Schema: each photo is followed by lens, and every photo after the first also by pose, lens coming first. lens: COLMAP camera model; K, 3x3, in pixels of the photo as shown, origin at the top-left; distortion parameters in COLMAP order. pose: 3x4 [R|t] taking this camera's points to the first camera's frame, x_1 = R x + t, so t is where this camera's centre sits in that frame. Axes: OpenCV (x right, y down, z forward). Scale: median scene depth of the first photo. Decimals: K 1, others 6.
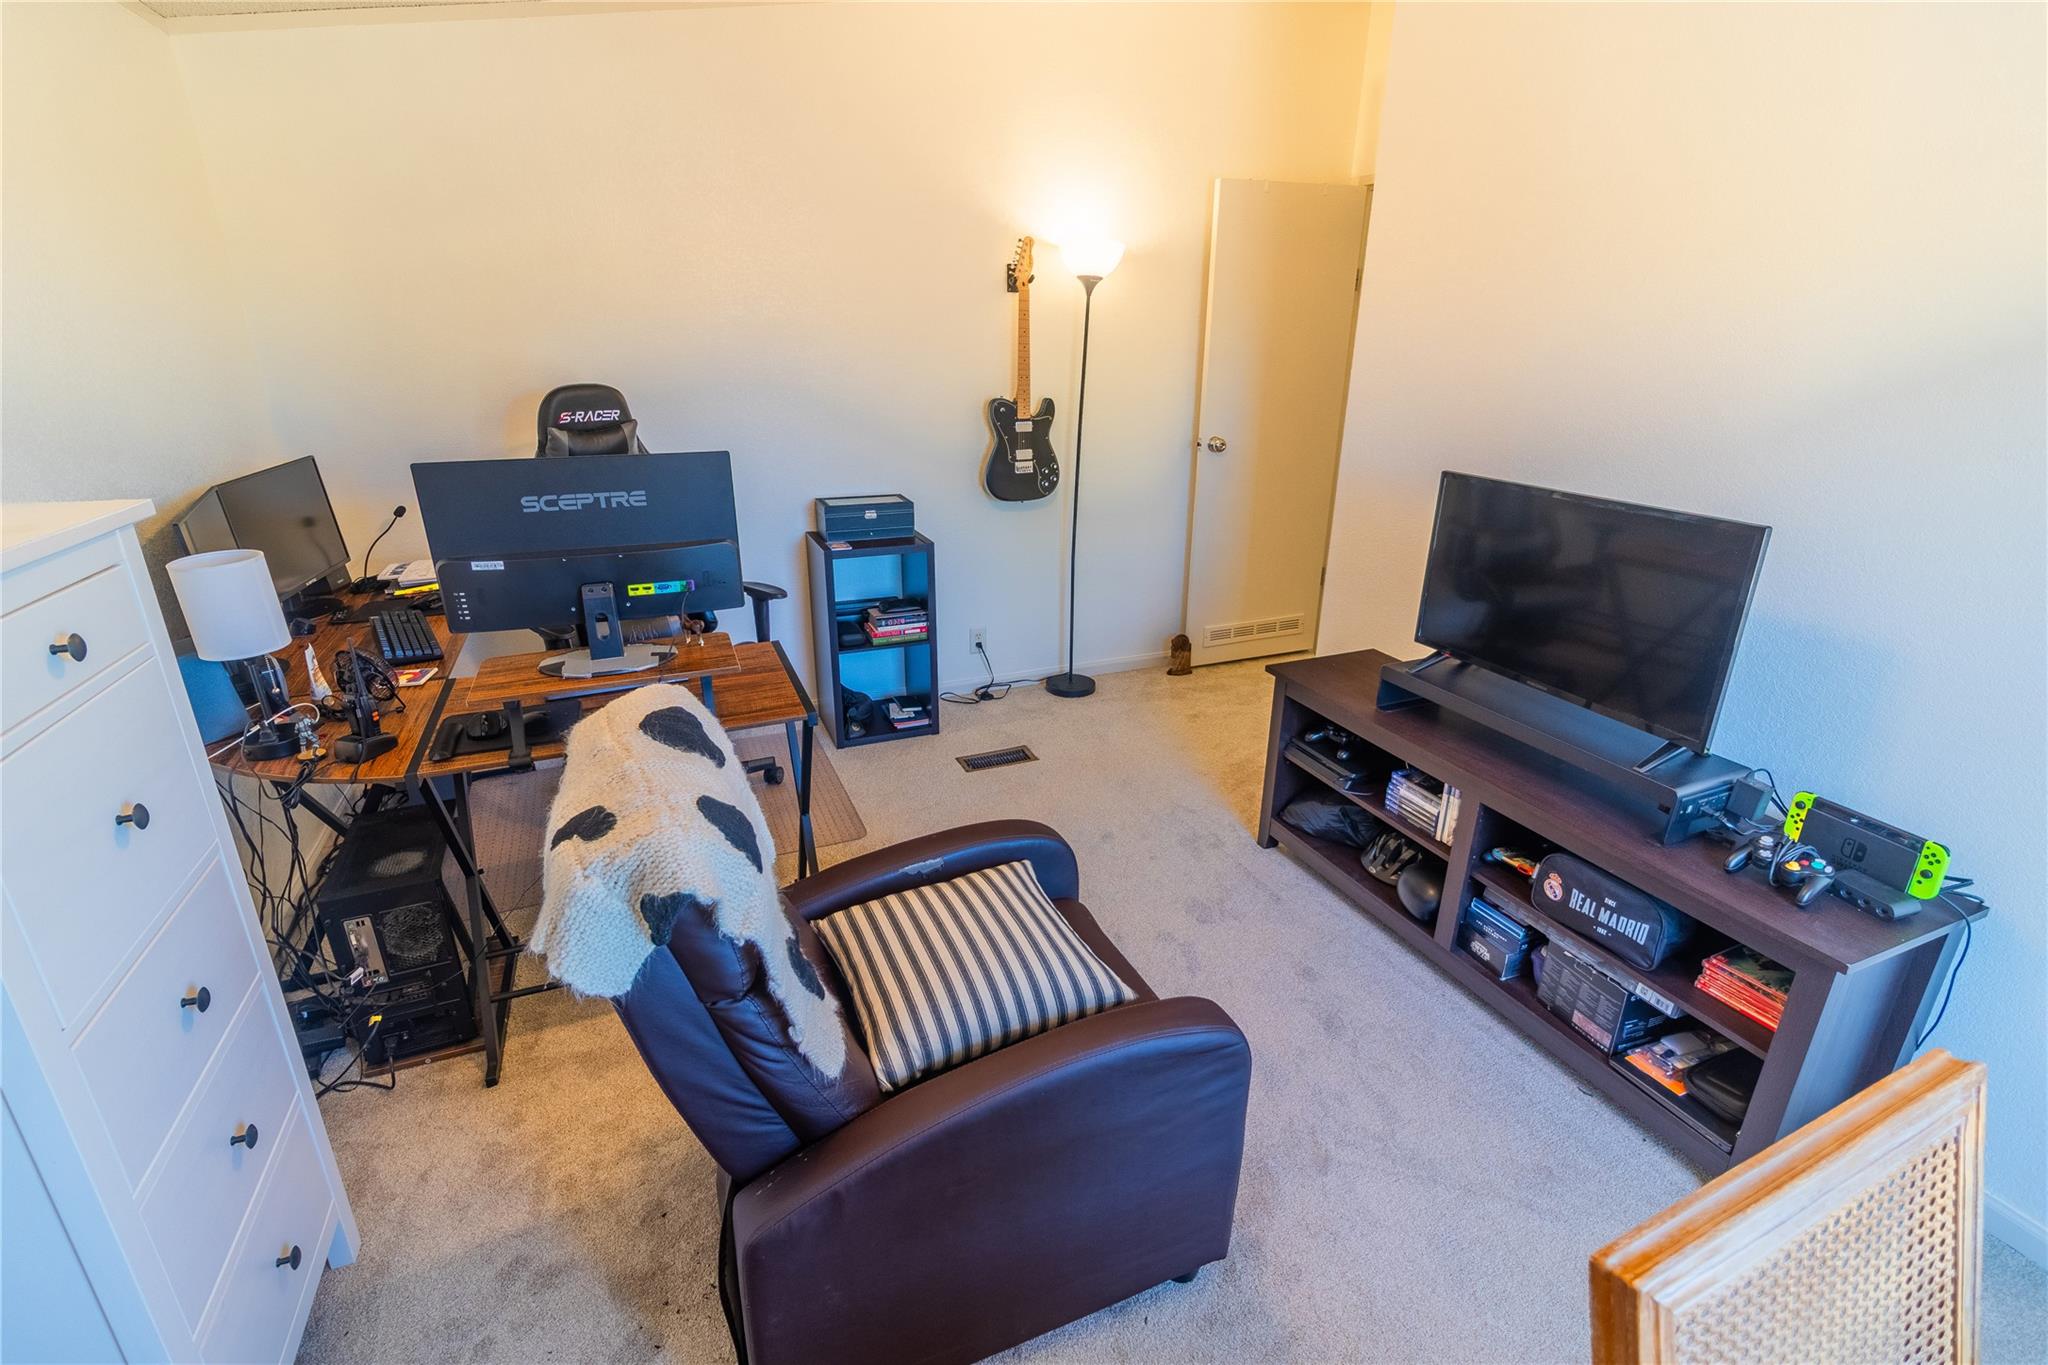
lens RADIAL K [[936.9, 0, 1018.2], [0, 936.9, 680.3], [0, 0, 1]] dist [-0.001919, 0.001783]
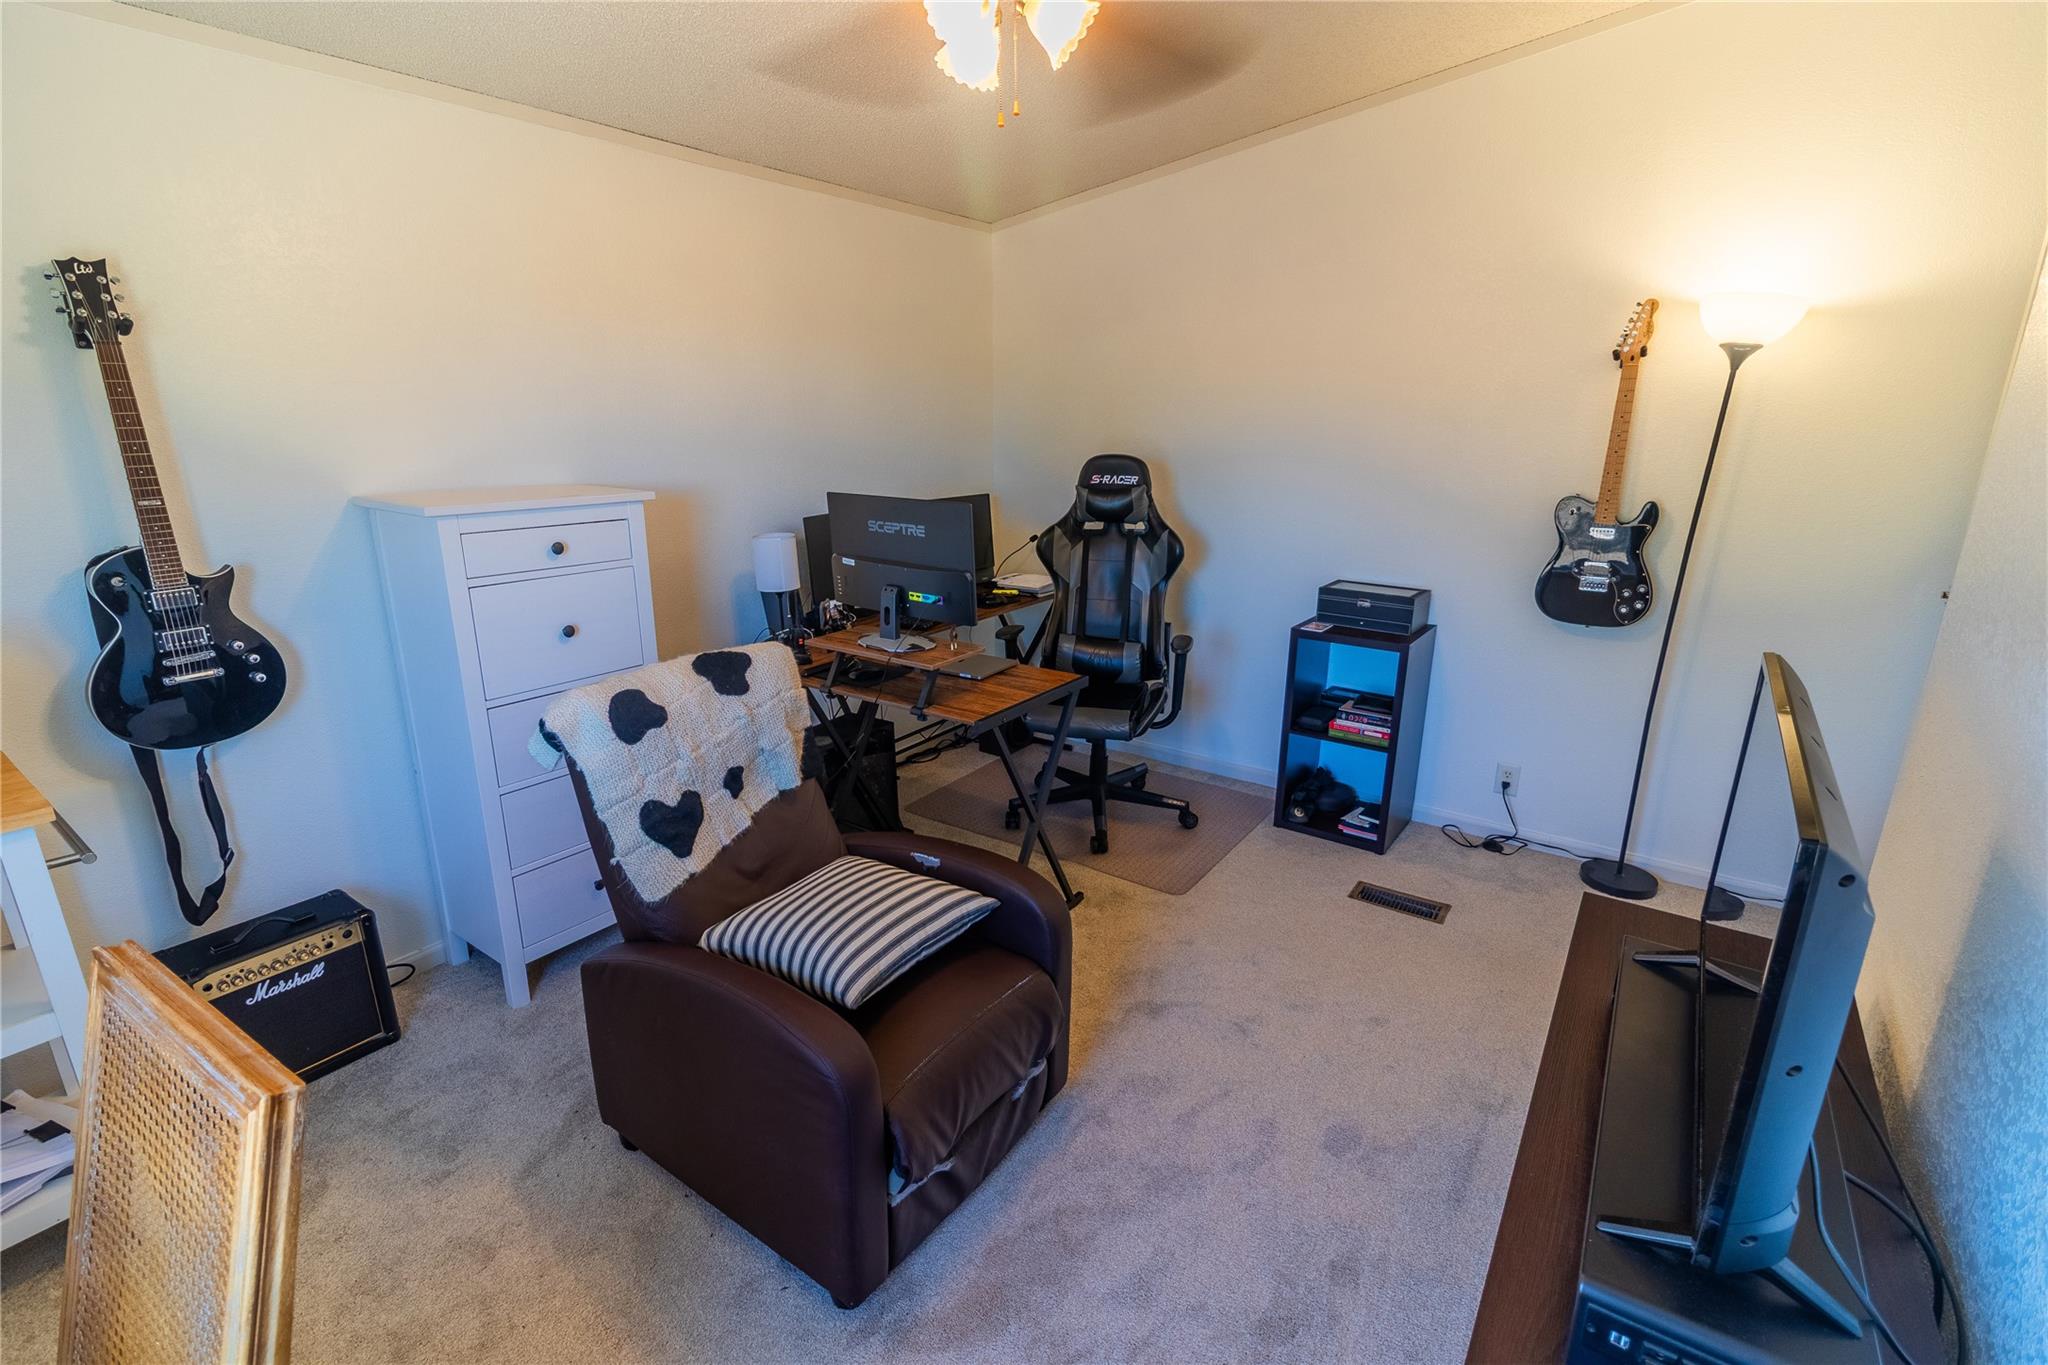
lens RADIAL K [[936.9, 0, 1021.1], [0, 936.9, 677.7], [0, 0, 1]] dist [-0.001919, 0.001783]
pose [[0.535150, 0.233827, -0.811751, 0.429366], [-0.299851, 0.950935, 0.076241, -0.070916], [0.789749, 0.202604, 0.579006, 0.185854]]
